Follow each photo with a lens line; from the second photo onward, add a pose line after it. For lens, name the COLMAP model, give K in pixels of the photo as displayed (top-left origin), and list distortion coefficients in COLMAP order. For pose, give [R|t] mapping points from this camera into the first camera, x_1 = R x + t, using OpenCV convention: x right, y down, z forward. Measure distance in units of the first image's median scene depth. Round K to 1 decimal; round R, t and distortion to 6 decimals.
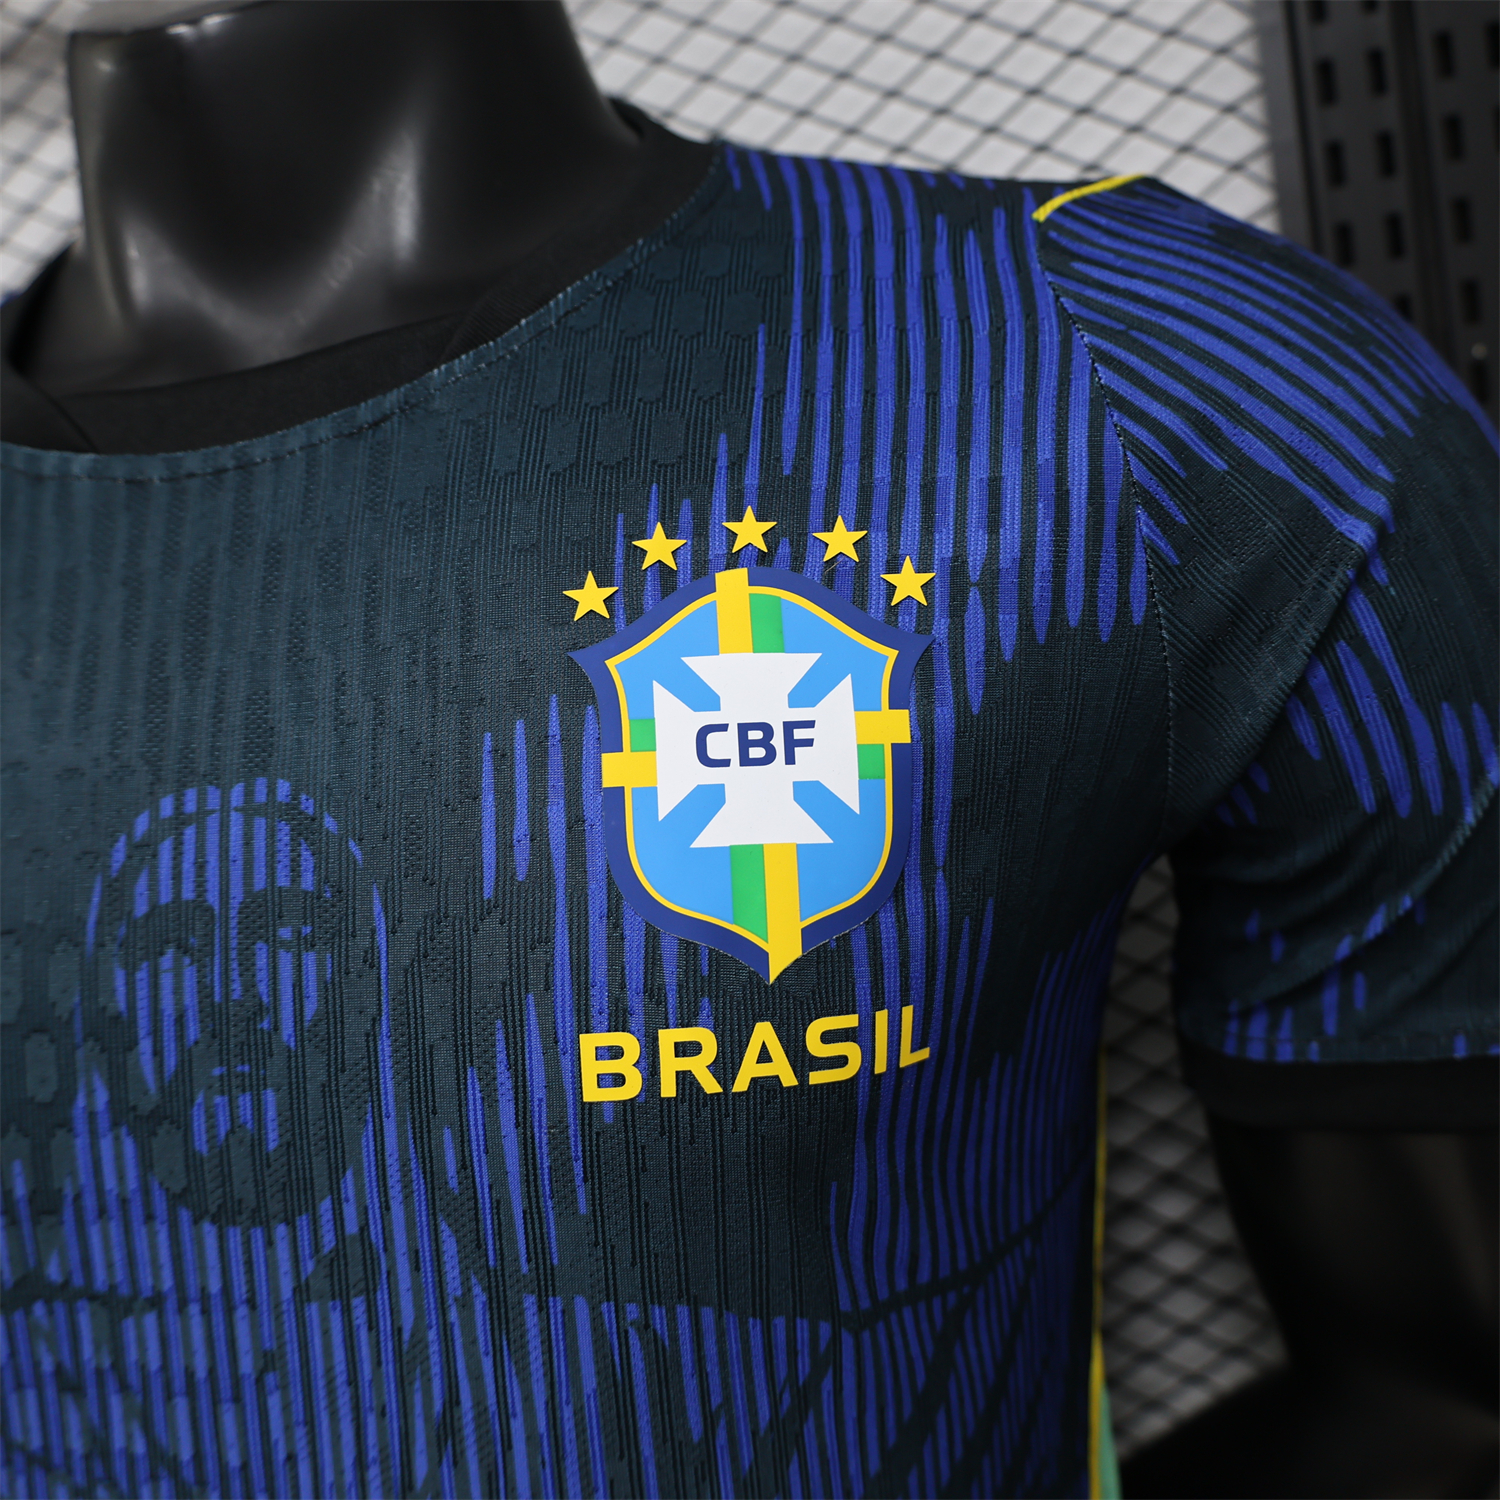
lens RADIAL K [[1533.1, 0, 750.4], [0, 1533.1, 783.8], [0, 0, 1]] dist [-0.003255, -0.006177]
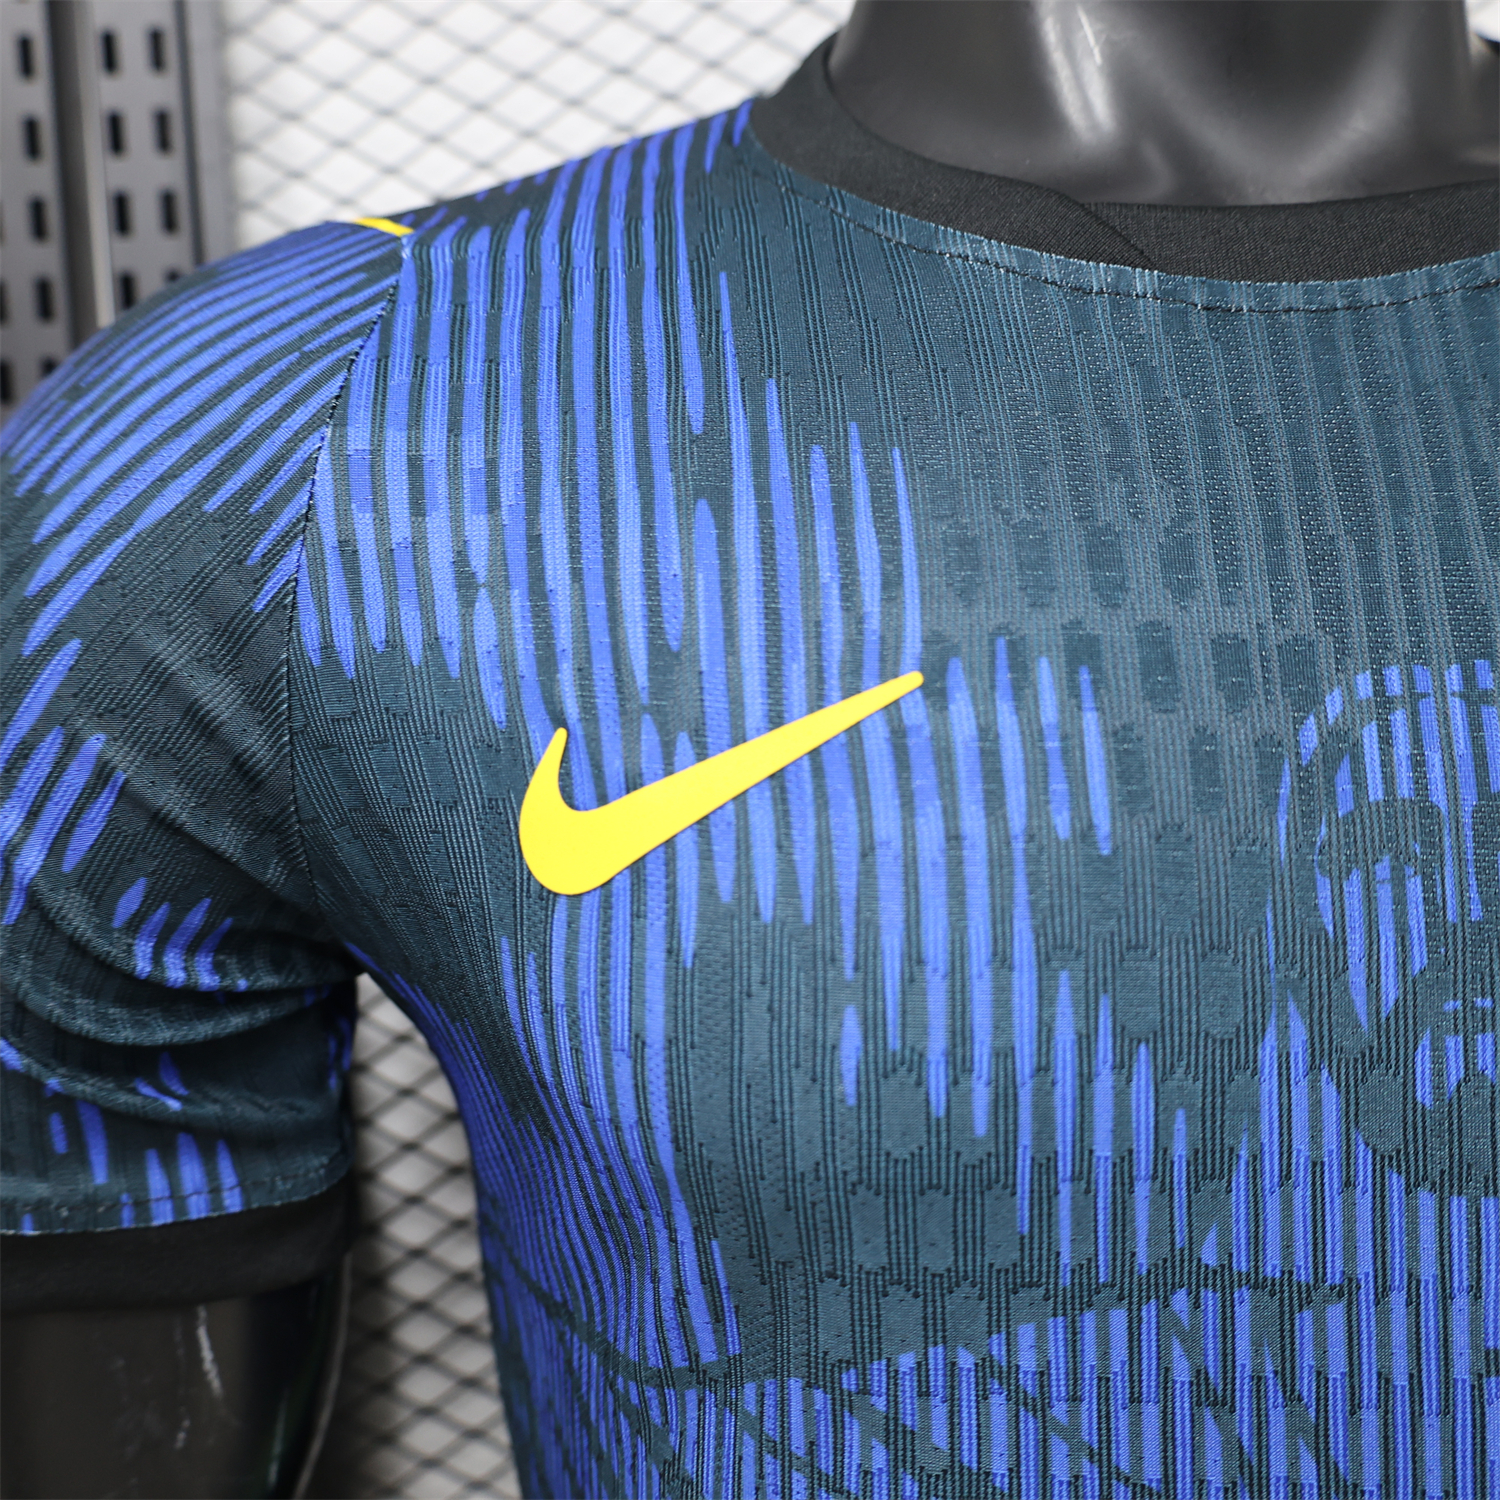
lens RADIAL K [[1533.1, 0, 750.4], [0, 1533.1, 783.8], [0, 0, 1]] dist [-0.003255, -0.006177]
pose [[0.976998, 0.077224, 0.198775, -0.874197], [-0.068446, 0.996367, -0.050669, 0.133817], [-0.201966, 0.035898, 0.978734, 0.261203]]
